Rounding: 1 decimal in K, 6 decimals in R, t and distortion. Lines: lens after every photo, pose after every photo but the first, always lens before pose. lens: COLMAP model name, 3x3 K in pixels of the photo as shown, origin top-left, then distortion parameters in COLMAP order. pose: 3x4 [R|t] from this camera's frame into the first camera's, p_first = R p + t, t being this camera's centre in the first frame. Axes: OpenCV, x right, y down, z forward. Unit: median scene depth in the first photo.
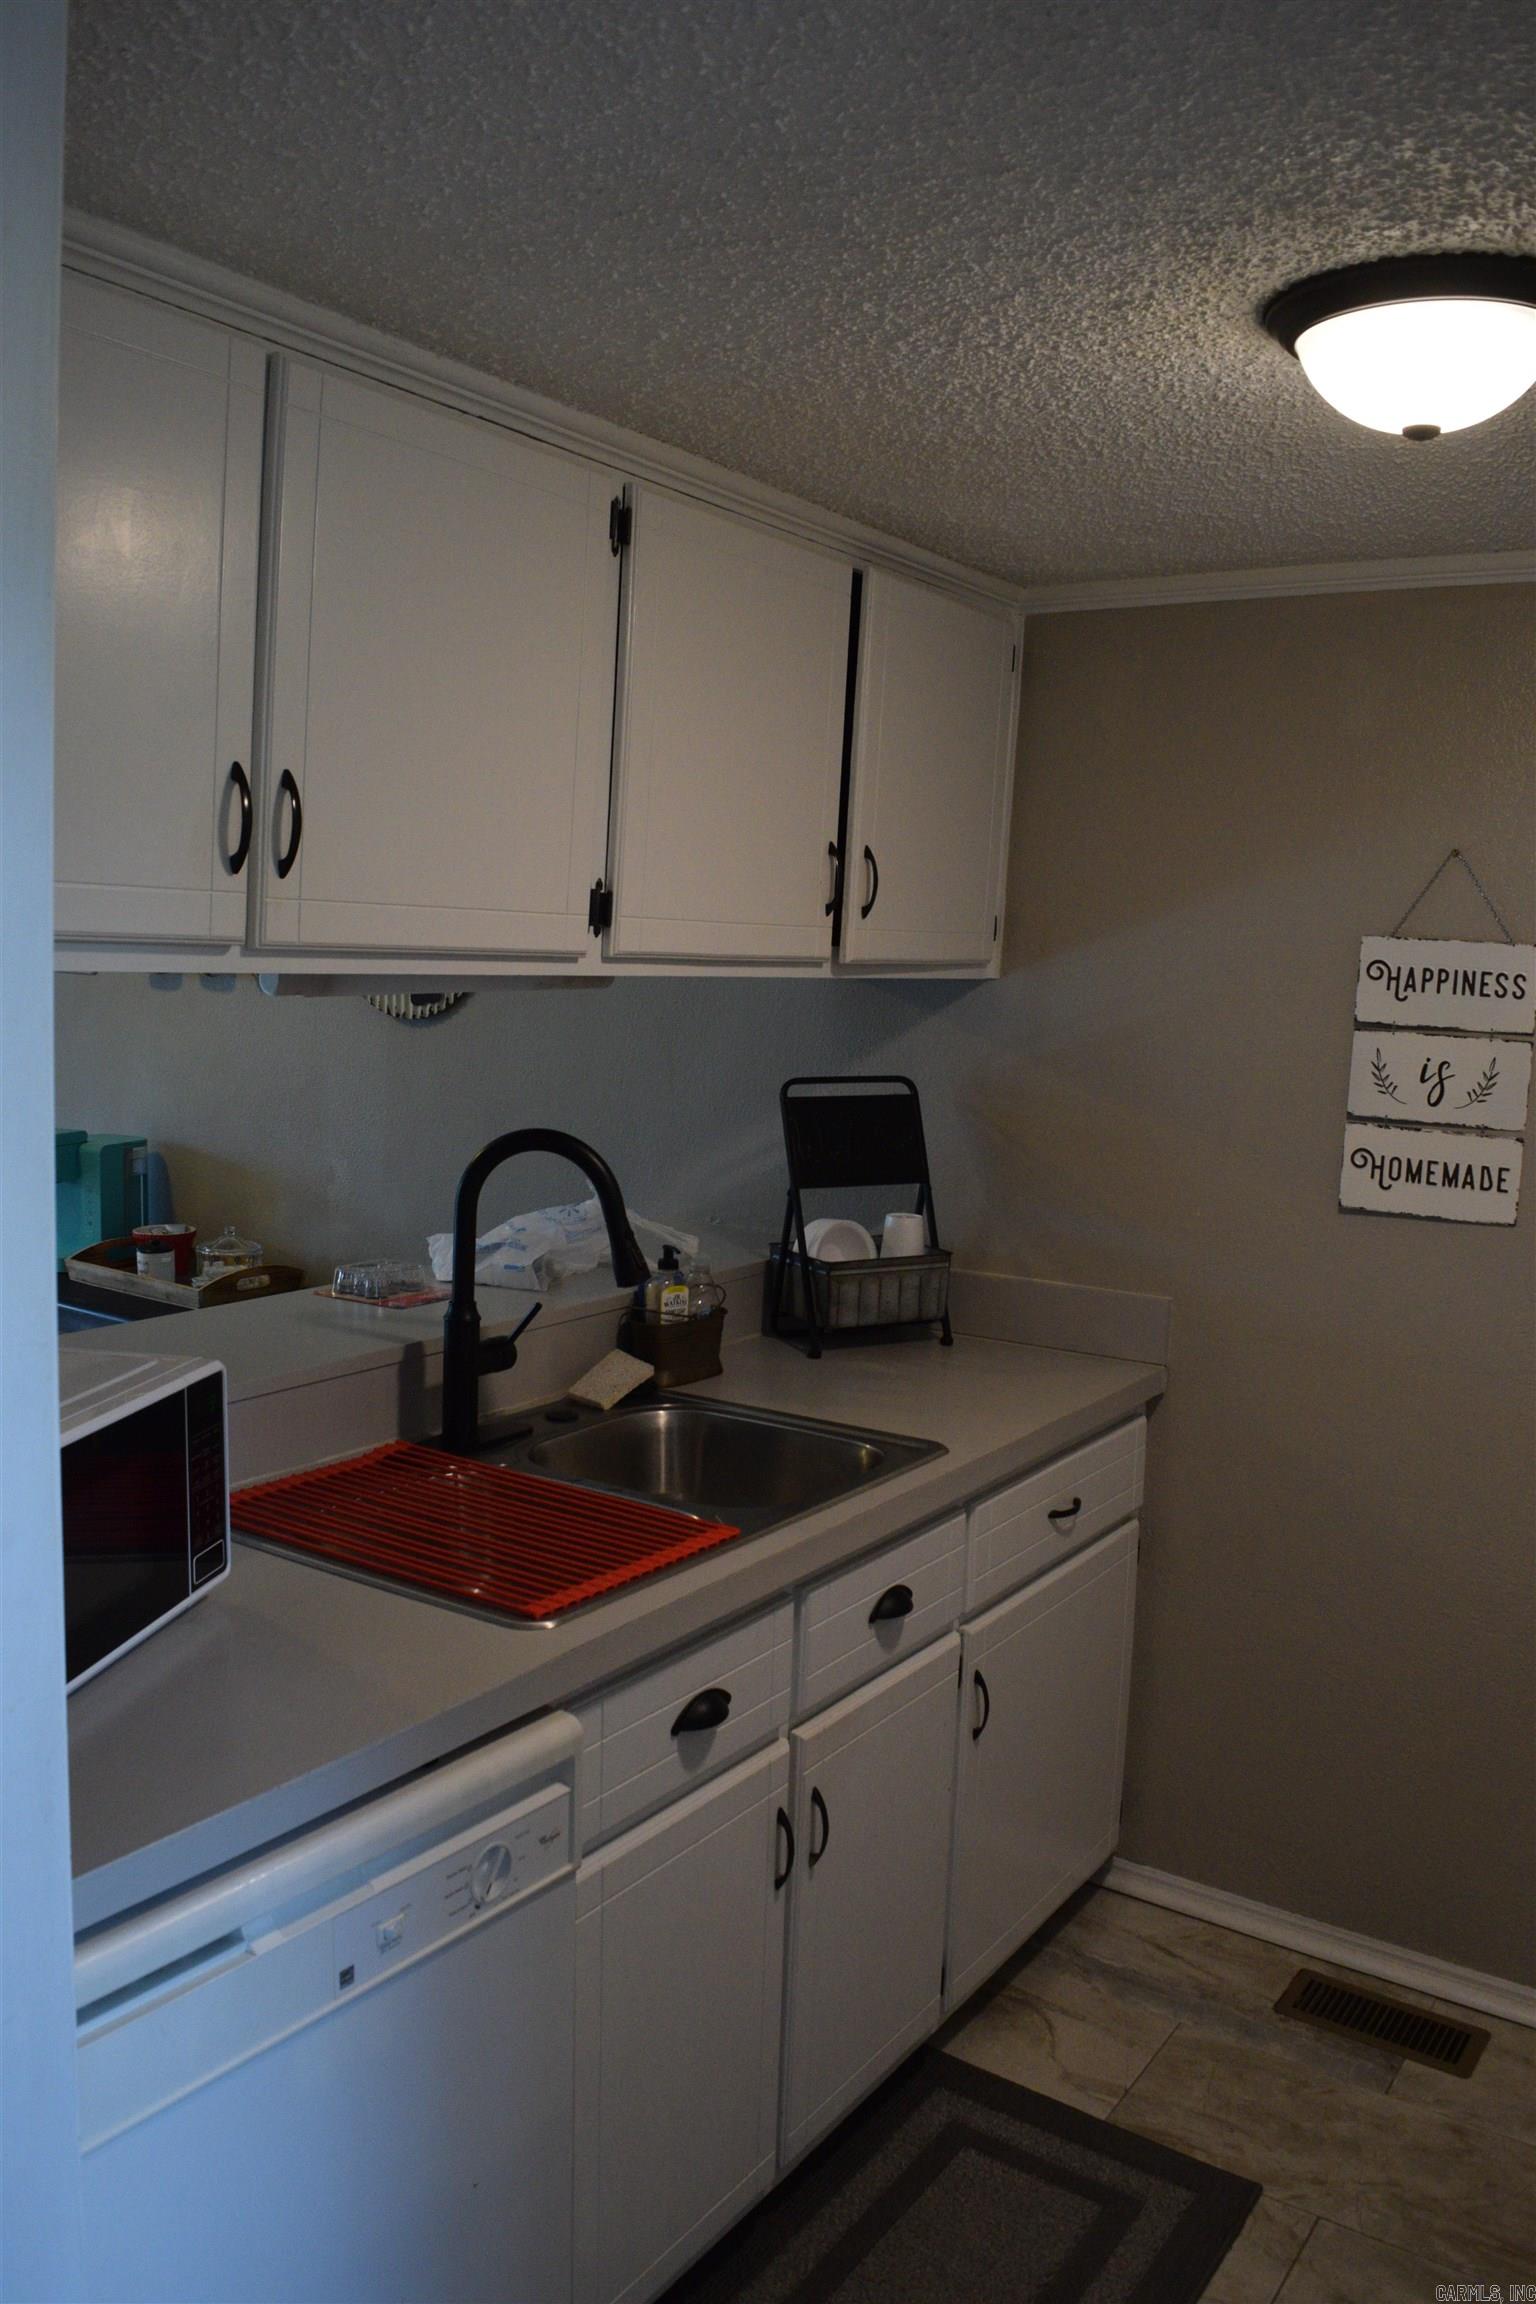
lens RADIAL K [[1812.8, 0, 765.8], [0, 1812.8, 1154.4], [0, 0, 1]] dist [-0.092436, 0.022104]
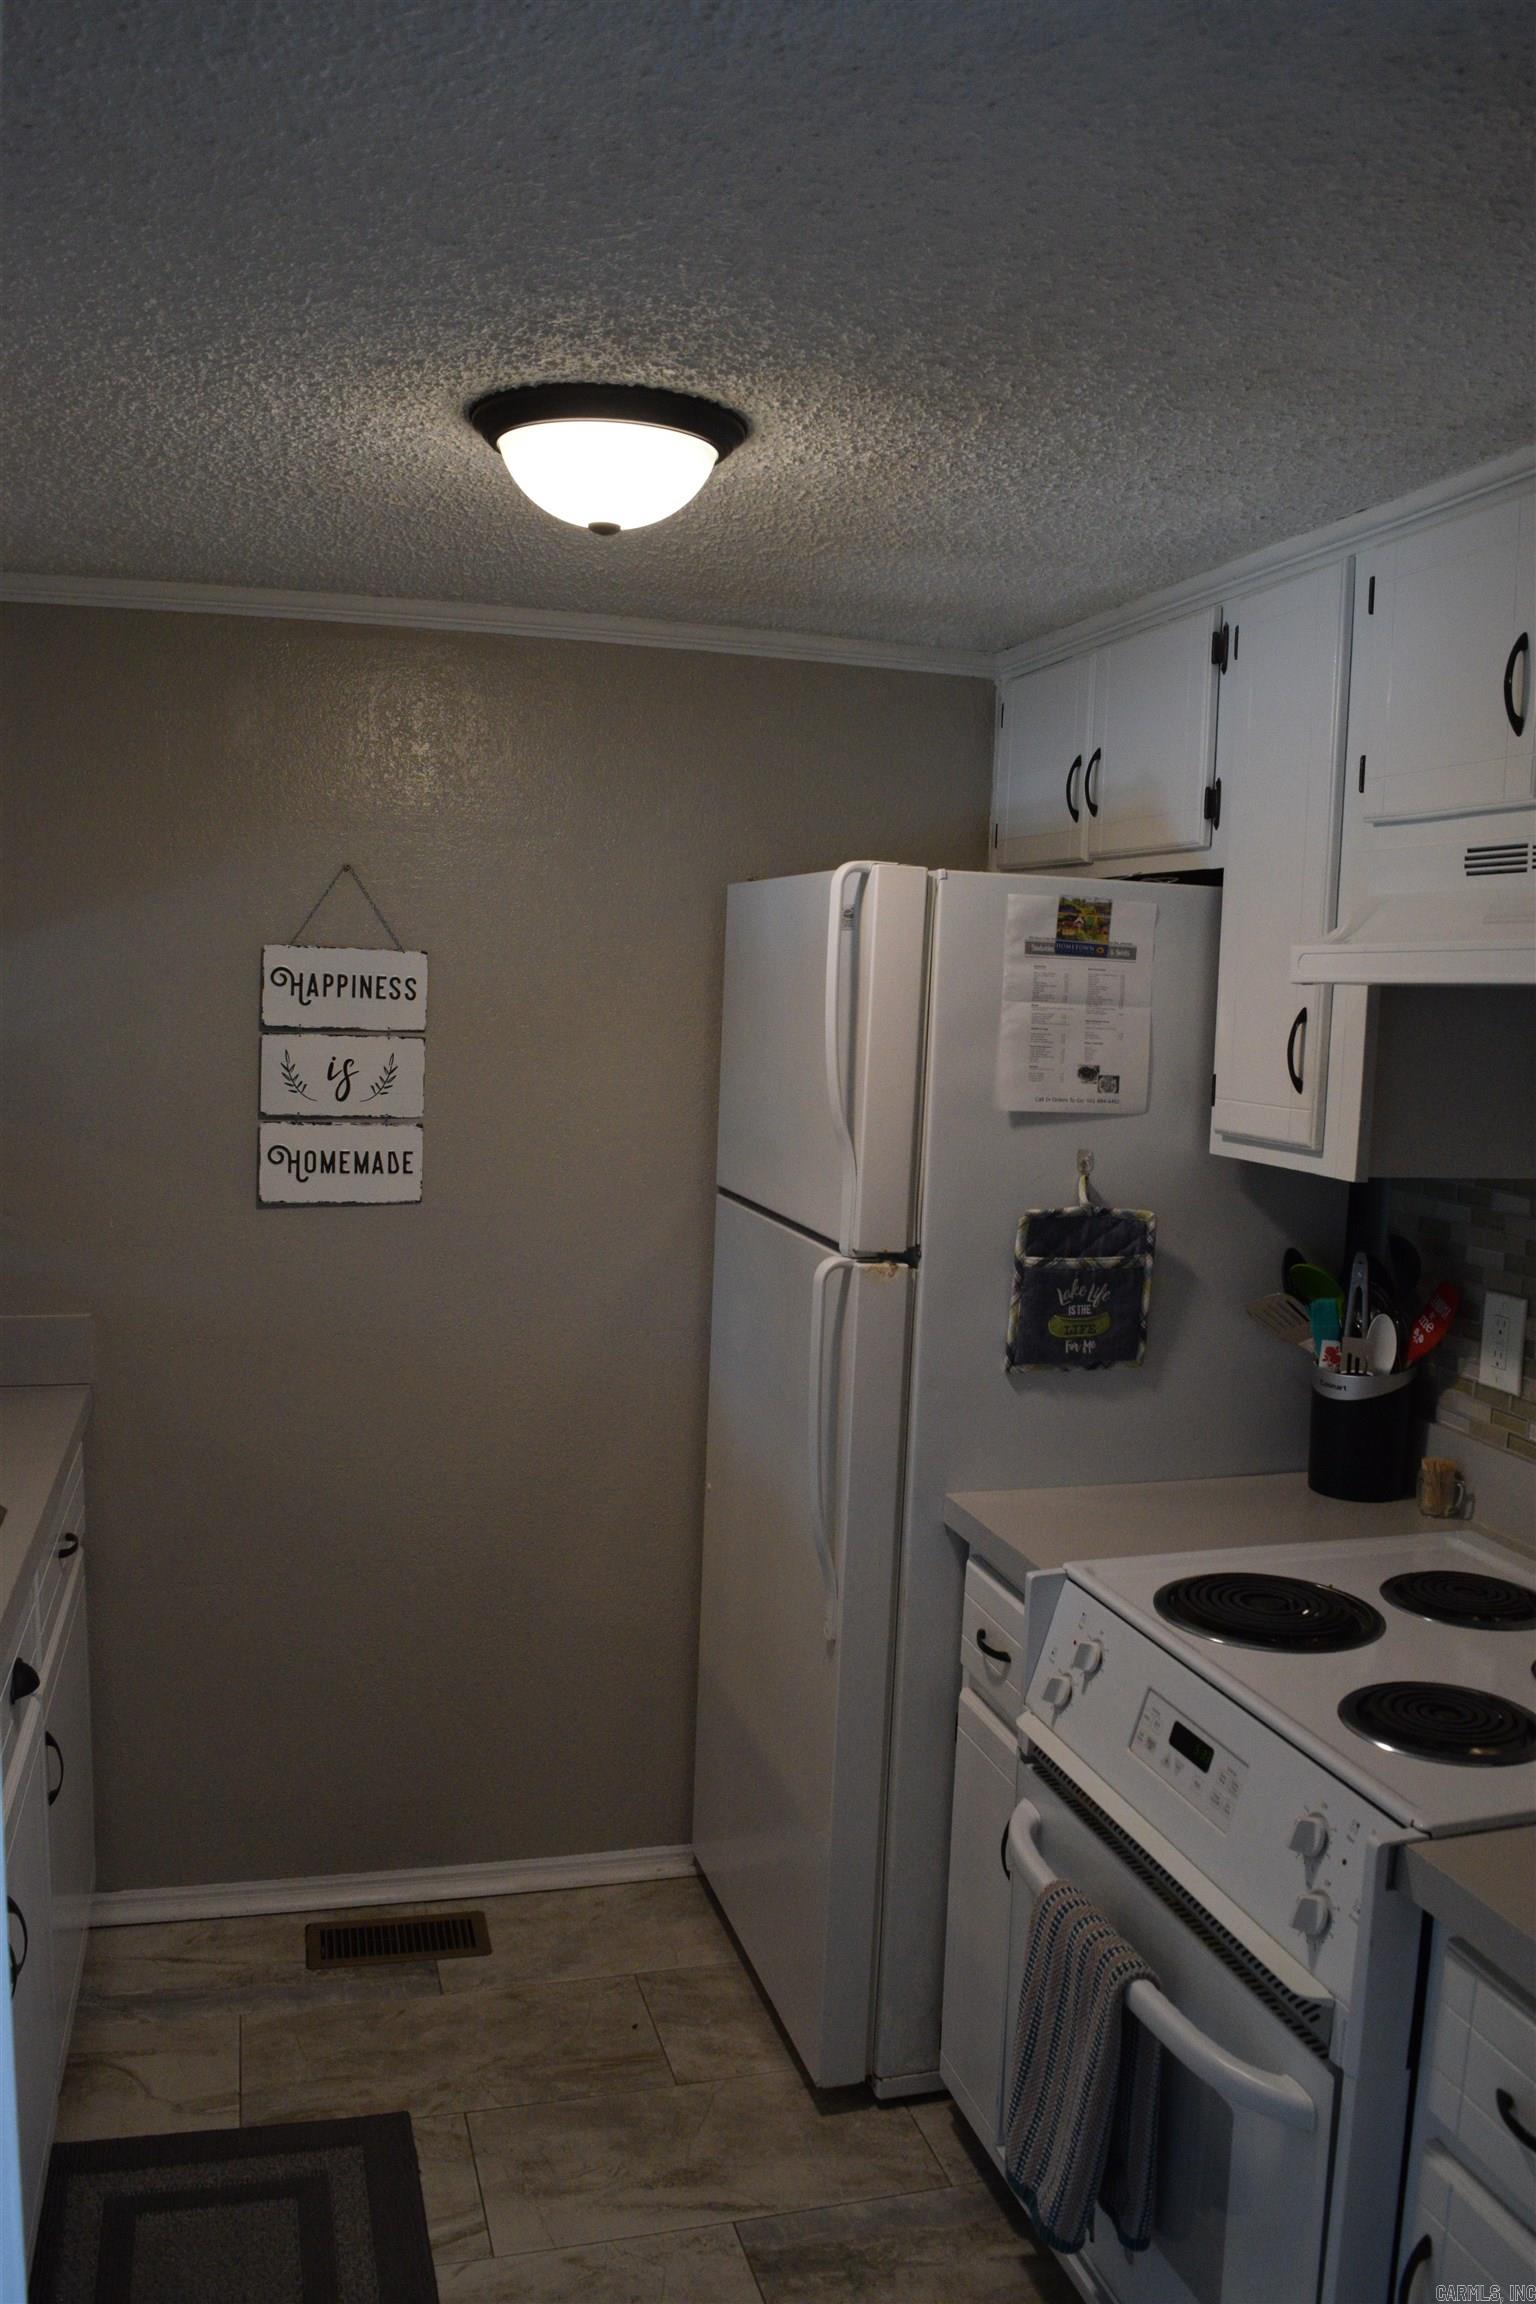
lens RADIAL K [[1812.8, 0, 769.5], [0, 1812.8, 1154.4], [0, 0, 1]] dist [-0.092436, 0.022104]
pose [[0.645859, -0.088646, 0.758292, -0.292903], [0.080520, 0.995606, 0.047808, -0.026143], [-0.759198, 0.030180, 0.650159, 0.093020]]
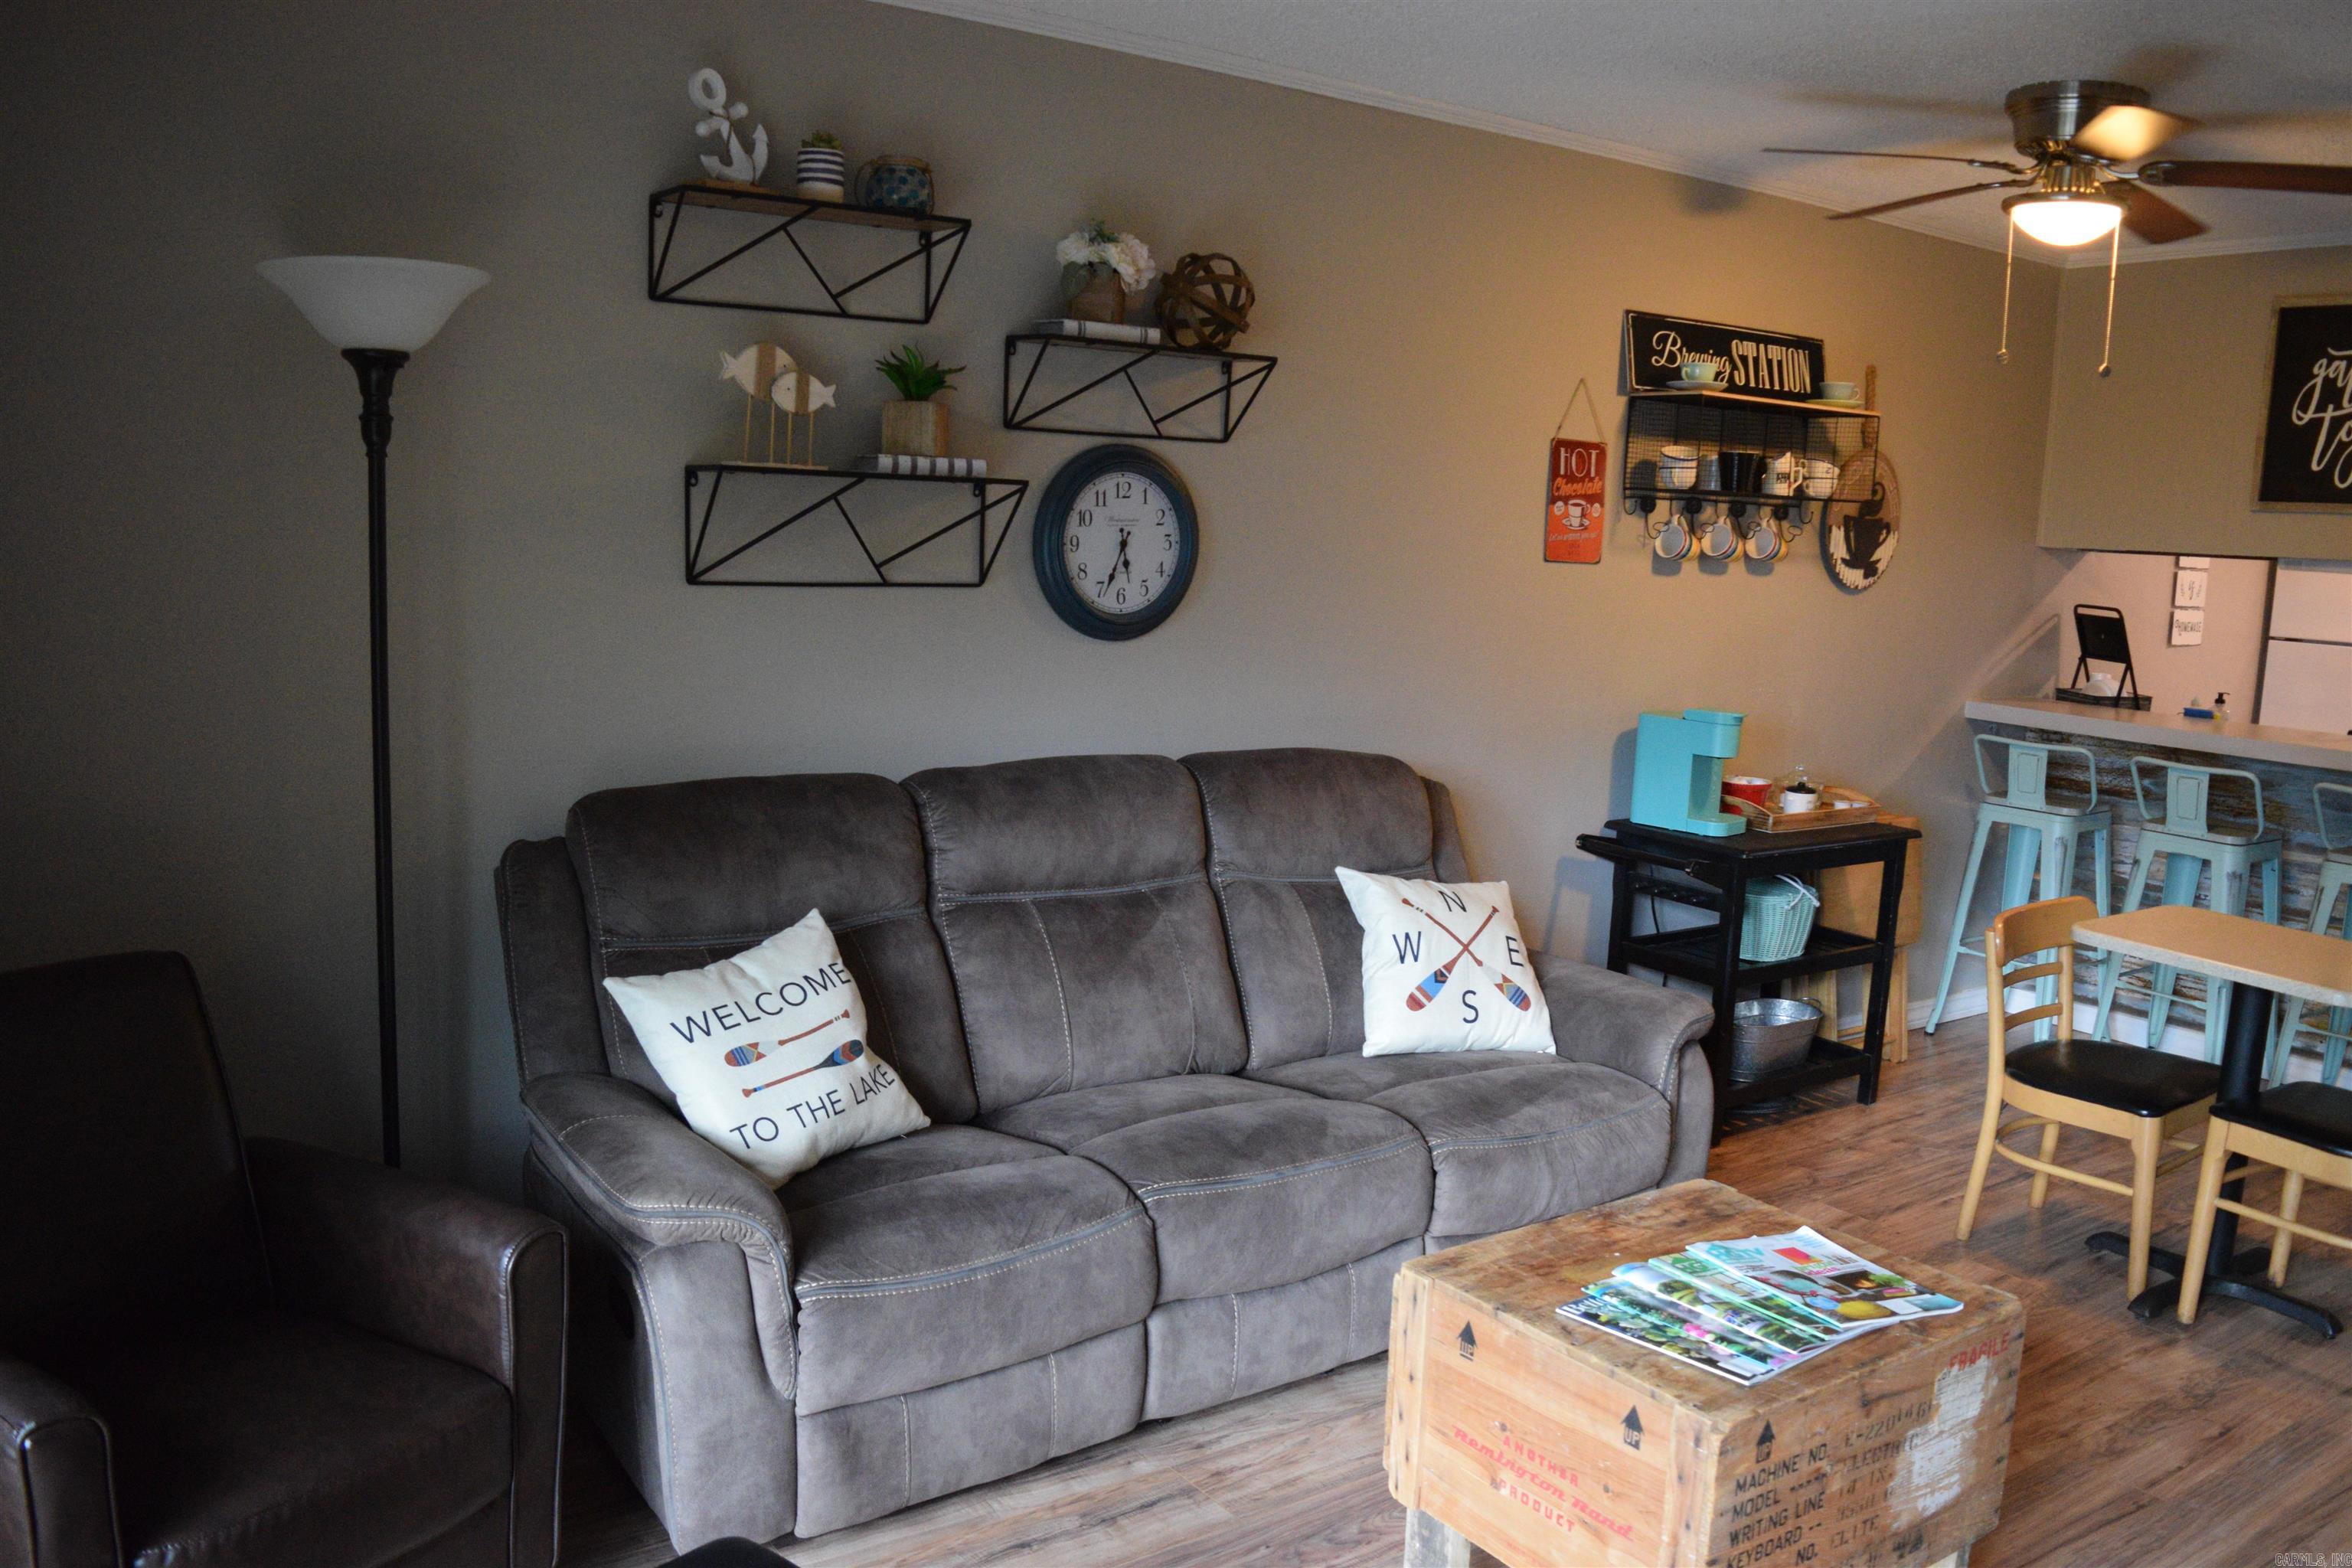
lens RADIAL K [[1850.5, 0, 1187.7], [0, 1850.5, 787.4], [0, 0, 1]] dist [-0.092436, 0.022104]
pose [[0.355425, -0.159482, 0.920999, -2.450584], [0.086816, 0.986710, 0.137357, -0.233481], [-0.930664, 0.031137, 0.364547, 1.395740]]
